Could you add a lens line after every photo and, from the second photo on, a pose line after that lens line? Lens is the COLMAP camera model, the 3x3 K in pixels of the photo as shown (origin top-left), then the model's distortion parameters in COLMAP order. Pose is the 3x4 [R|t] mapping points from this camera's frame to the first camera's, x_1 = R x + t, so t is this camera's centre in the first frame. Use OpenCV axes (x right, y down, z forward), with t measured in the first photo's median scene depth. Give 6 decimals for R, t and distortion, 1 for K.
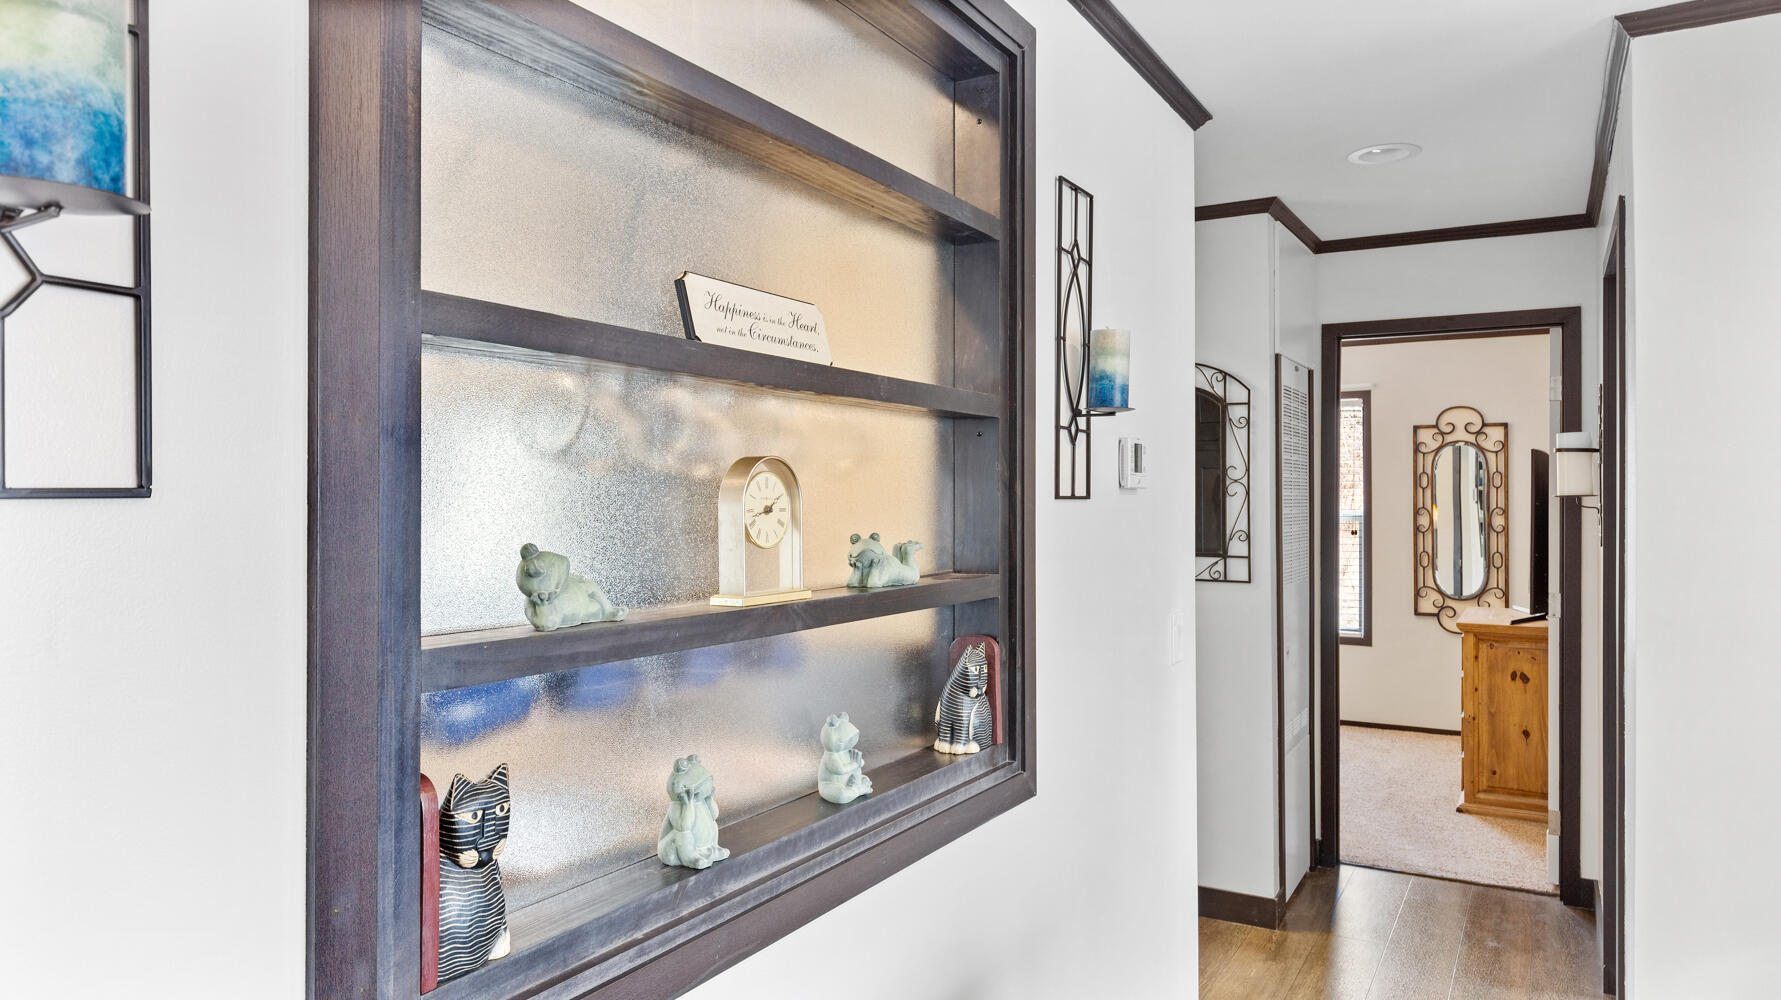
lens RADIAL K [[1200.6, 0, 876.2], [0, 1200.6, 503.4], [0, 0, 1]] dist [-0.000346, 0.002542]
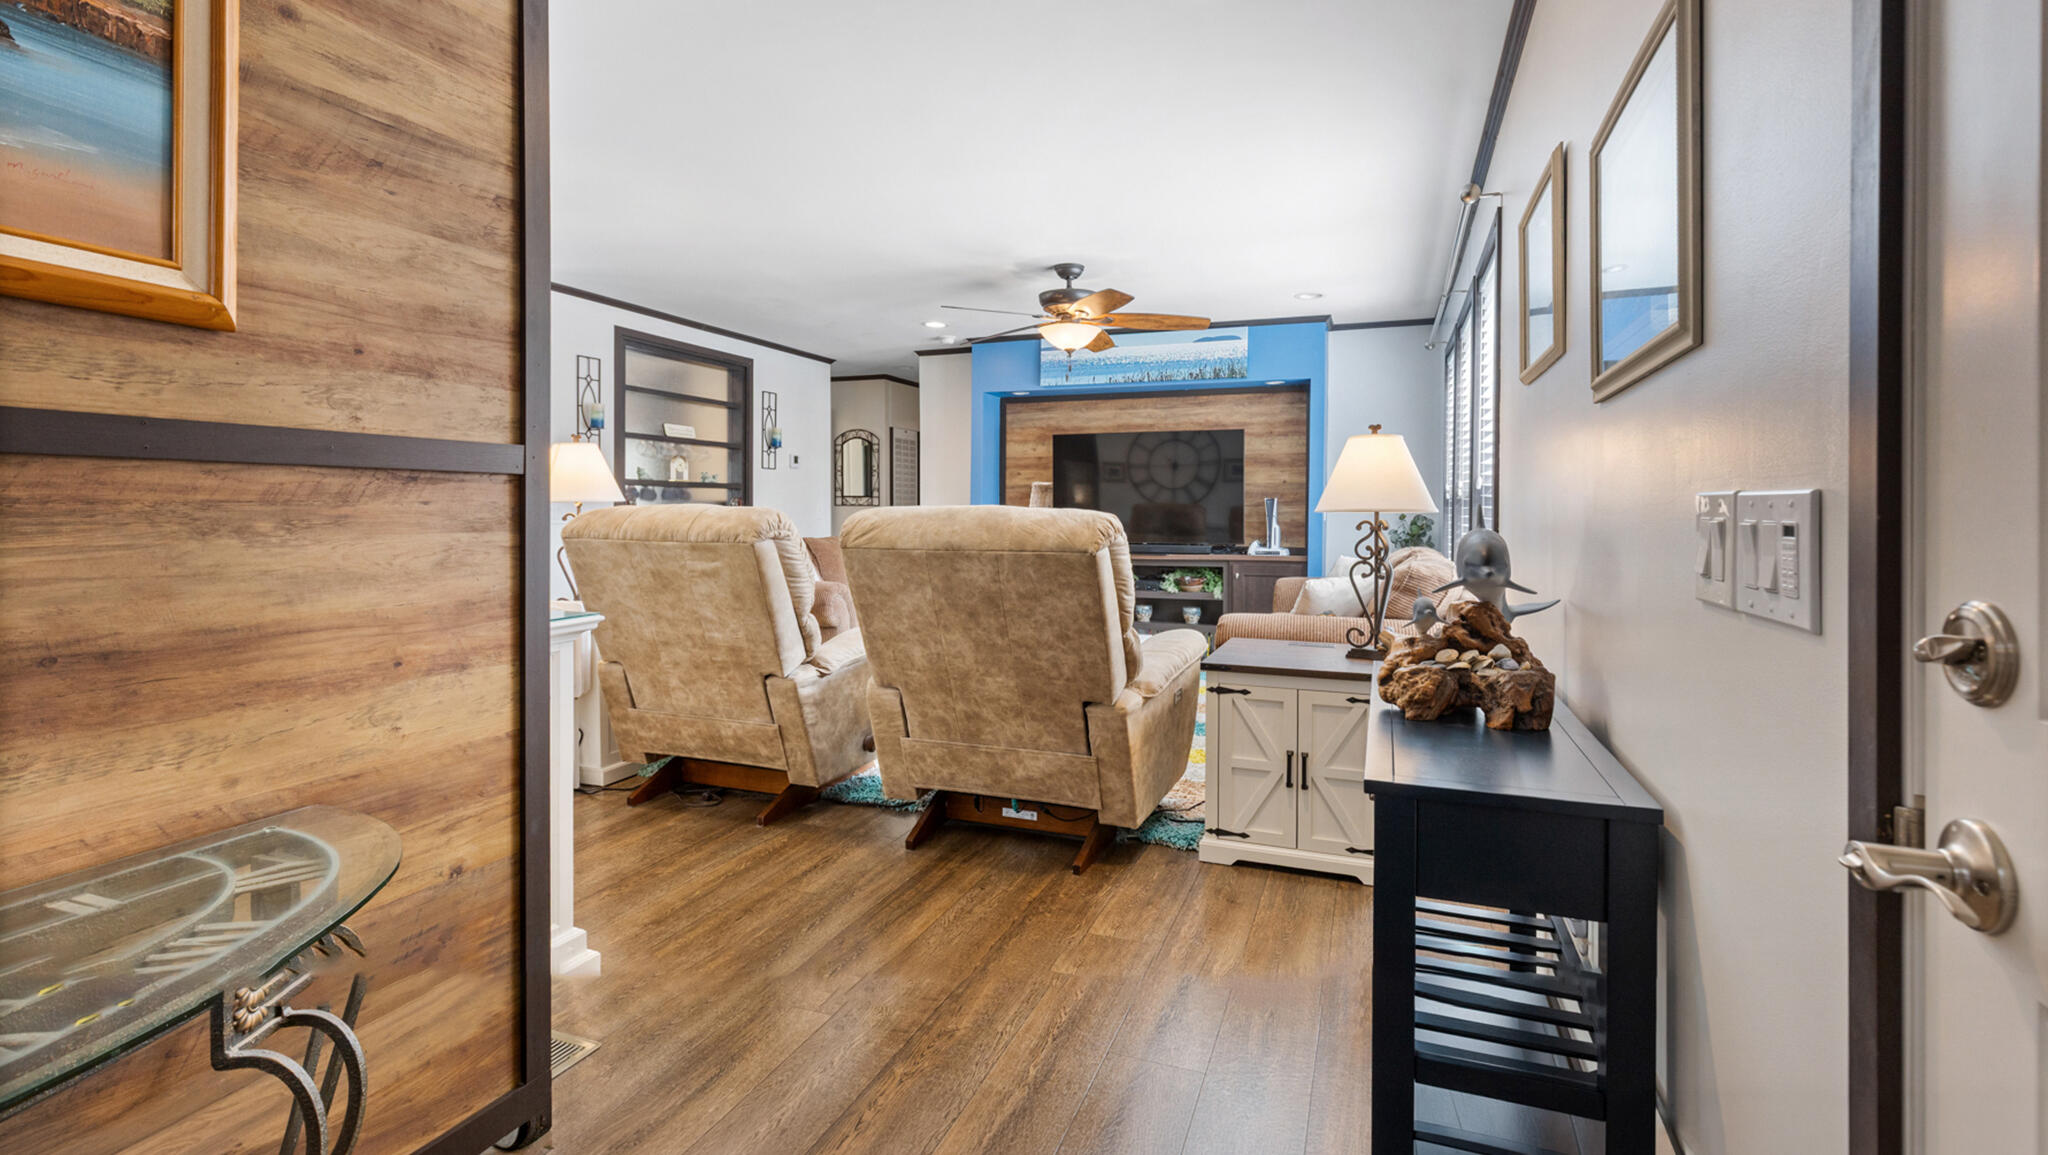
lens RADIAL K [[911.5, 0, 1024.2], [0, 911.5, 536.4], [0, 0, 1]] dist [-0.015075, 0.000018]
pose [[0.984790, -0.000739, 0.173747, 0.272850], [-0.003988, 0.999631, 0.026855, 0.079937], [-0.173702, -0.027140, 0.984424, -1.260024]]
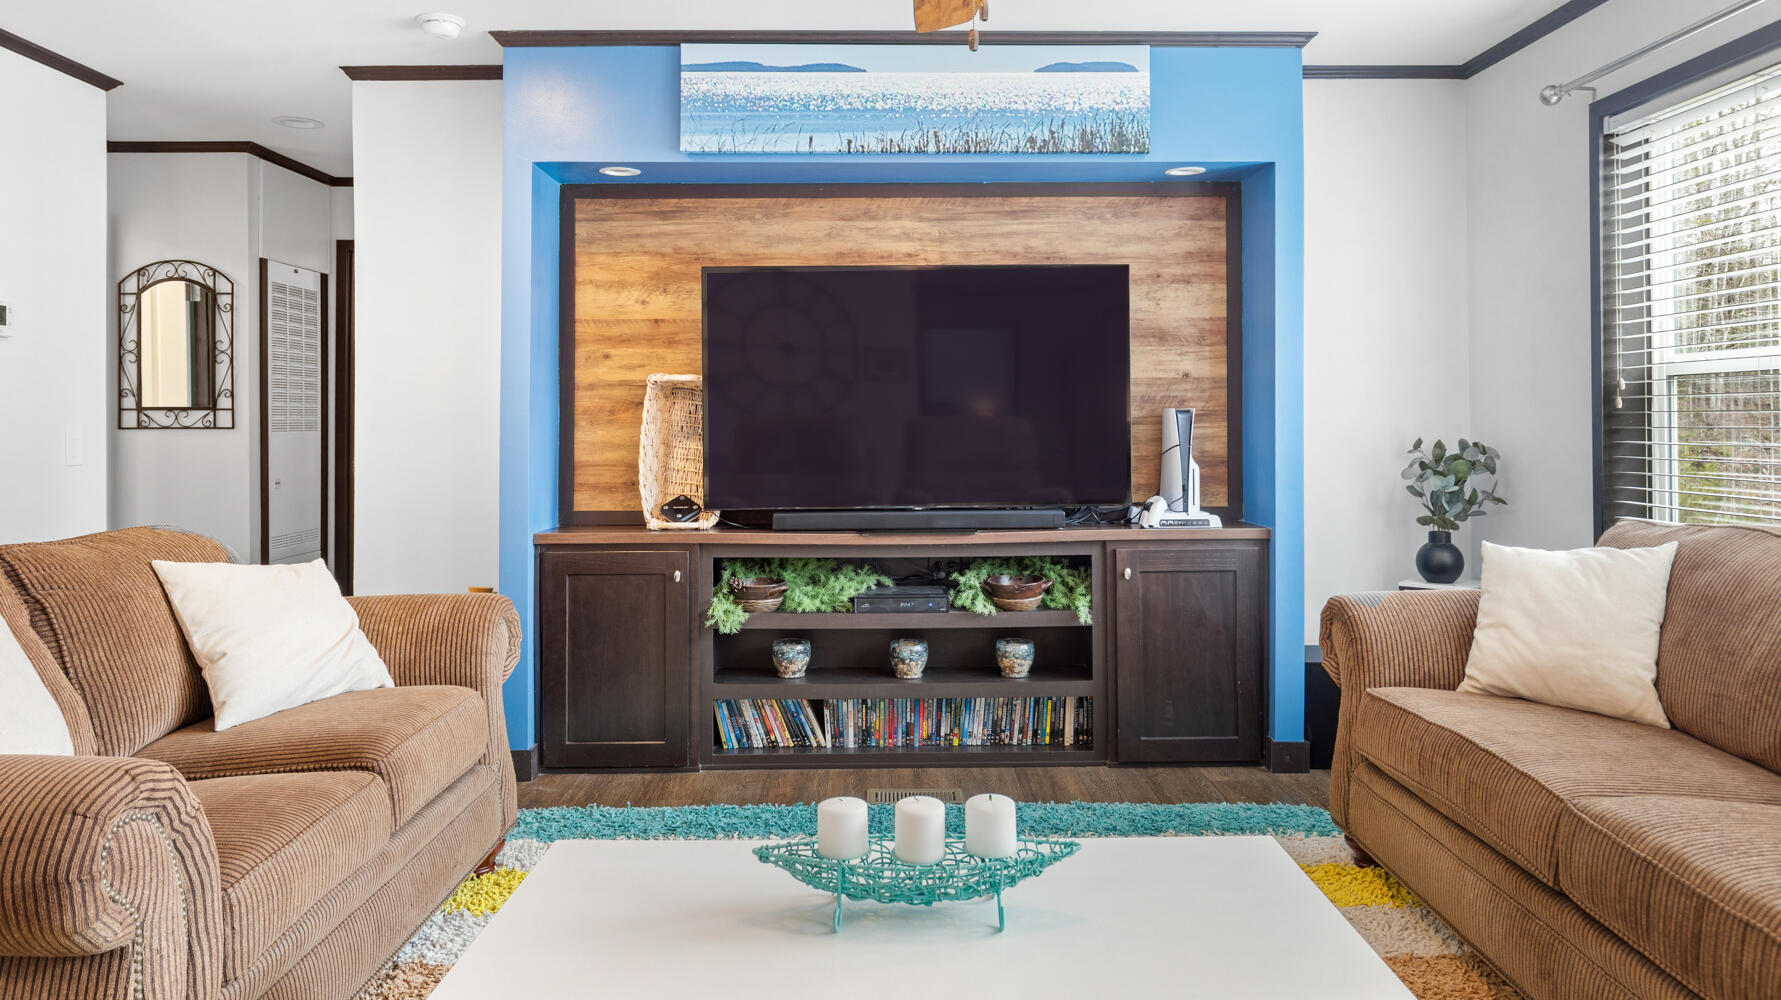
lens RADIAL K [[1200.6, 0, 868.9], [0, 1200.6, 412.7], [0, 0, 1]] dist [-0.000346, 0.002542]
pose [[0.857704, -0.003398, 0.514132, 0.231129], [0.007188, 0.999960, -0.005381, 0.060697], [-0.514093, 0.008311, 0.857694, -0.500537]]
